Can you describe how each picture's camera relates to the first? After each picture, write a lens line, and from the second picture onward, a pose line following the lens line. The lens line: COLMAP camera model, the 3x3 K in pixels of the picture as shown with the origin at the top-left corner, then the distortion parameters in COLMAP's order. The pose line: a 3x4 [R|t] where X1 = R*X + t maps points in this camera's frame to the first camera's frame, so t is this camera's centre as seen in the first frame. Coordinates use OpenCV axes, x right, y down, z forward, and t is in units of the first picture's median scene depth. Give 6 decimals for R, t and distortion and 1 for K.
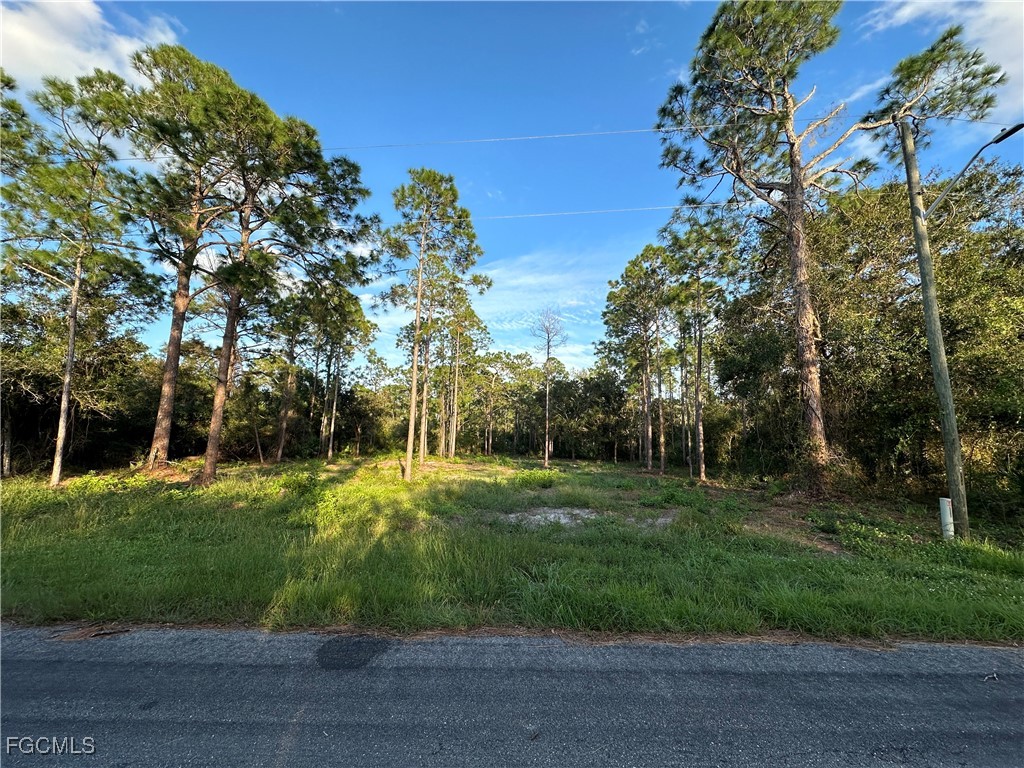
lens RADIAL K [[415.7, 0, 513.6], [0, 415.7, 381.5], [0, 0, 1]] dist [0.003120, 0.000700]
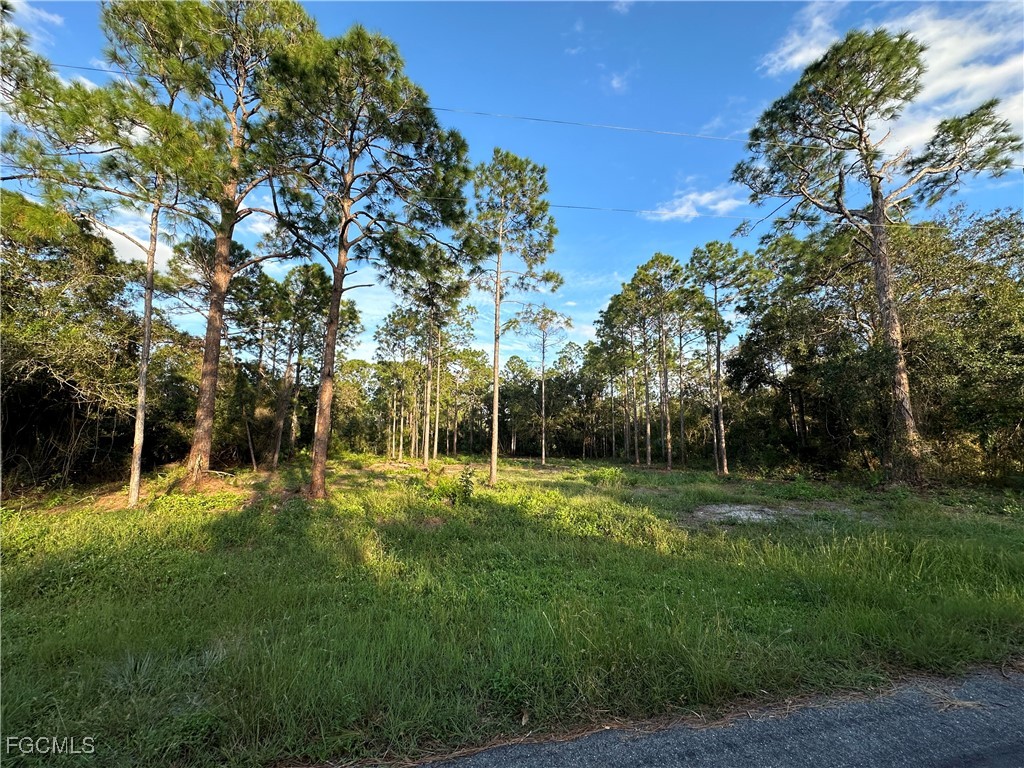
lens RADIAL K [[415.7, 0, 507.6], [0, 415.7, 381.0], [0, 0, 1]] dist [0.003120, 0.000700]
pose [[0.976270, 0.016574, 0.215923, -0.439027], [-0.017572, 0.999842, 0.002704, 0.001984], [-0.215844, -0.006434, 0.976407, 0.075356]]
